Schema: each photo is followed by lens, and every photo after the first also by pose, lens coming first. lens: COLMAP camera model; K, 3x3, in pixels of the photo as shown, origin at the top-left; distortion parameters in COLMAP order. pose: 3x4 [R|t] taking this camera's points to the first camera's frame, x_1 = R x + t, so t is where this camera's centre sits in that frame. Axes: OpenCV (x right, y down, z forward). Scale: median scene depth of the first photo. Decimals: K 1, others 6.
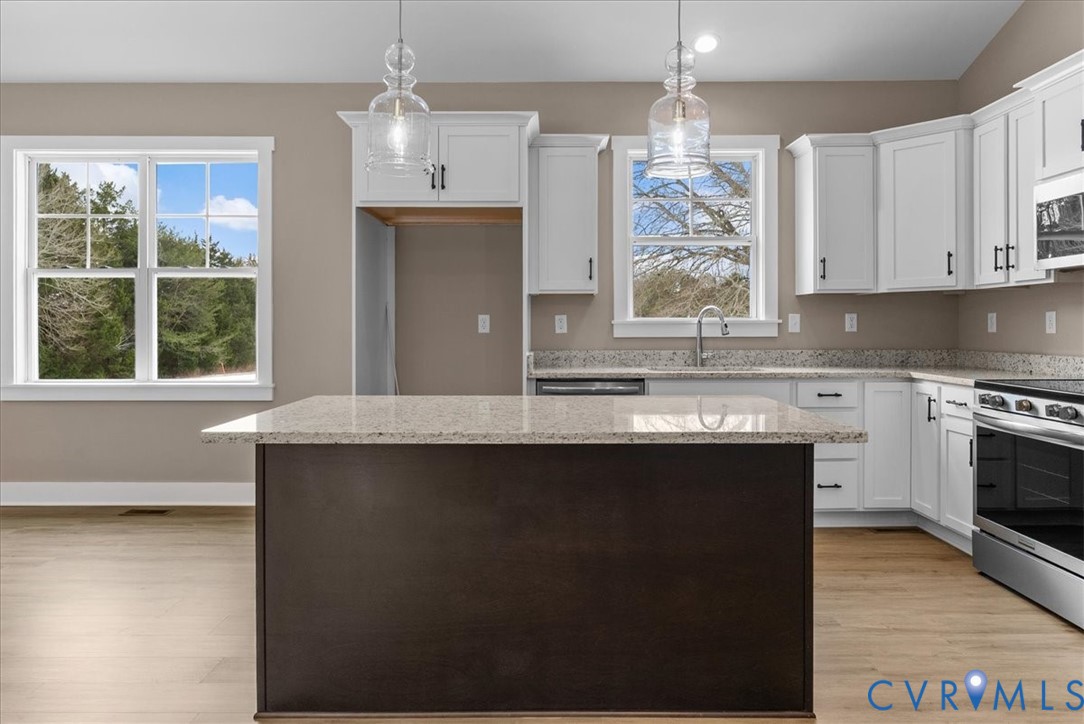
lens RADIAL K [[721.9, 0, 543.3], [0, 721.9, 329.8], [0, 0, 1]] dist [-0.001213, 0.001903]
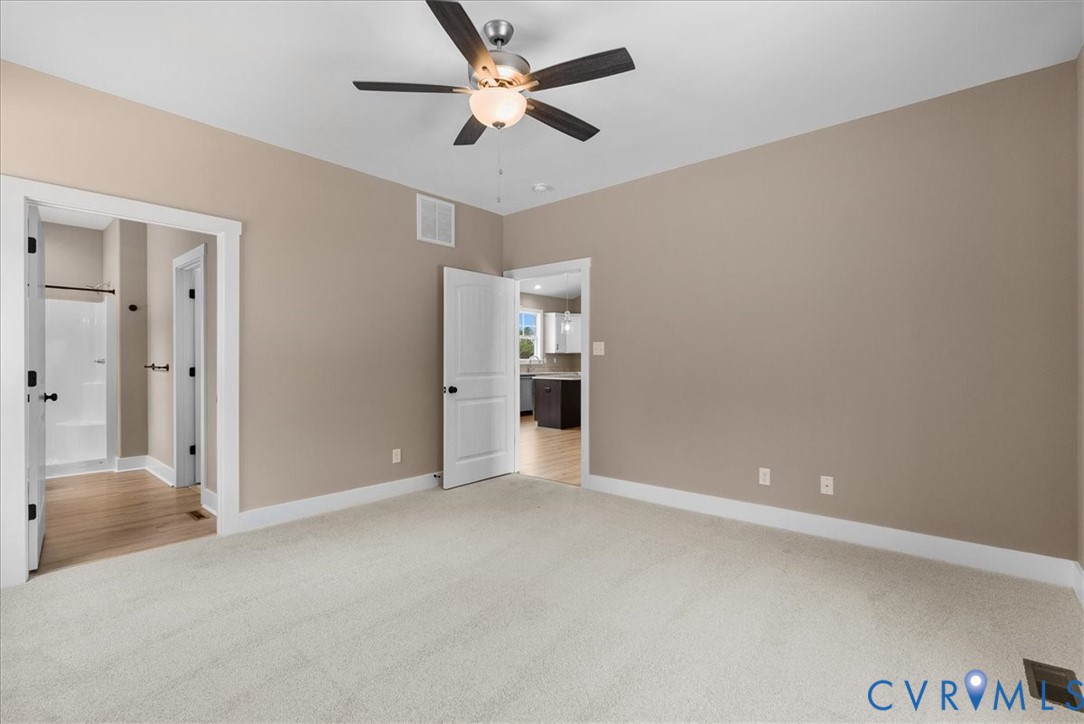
lens RADIAL K [[486.5, 0, 542.0], [0, 486.5, 362.0], [0, 0, 1]] dist [-0.000491, 0.000030]
pose [[0.652265, 0.000078, 0.757991, -1.674598], [0.003486, 0.999989, -0.003103, 0.006026], [-0.757983, 0.004667, 0.652258, -0.672253]]
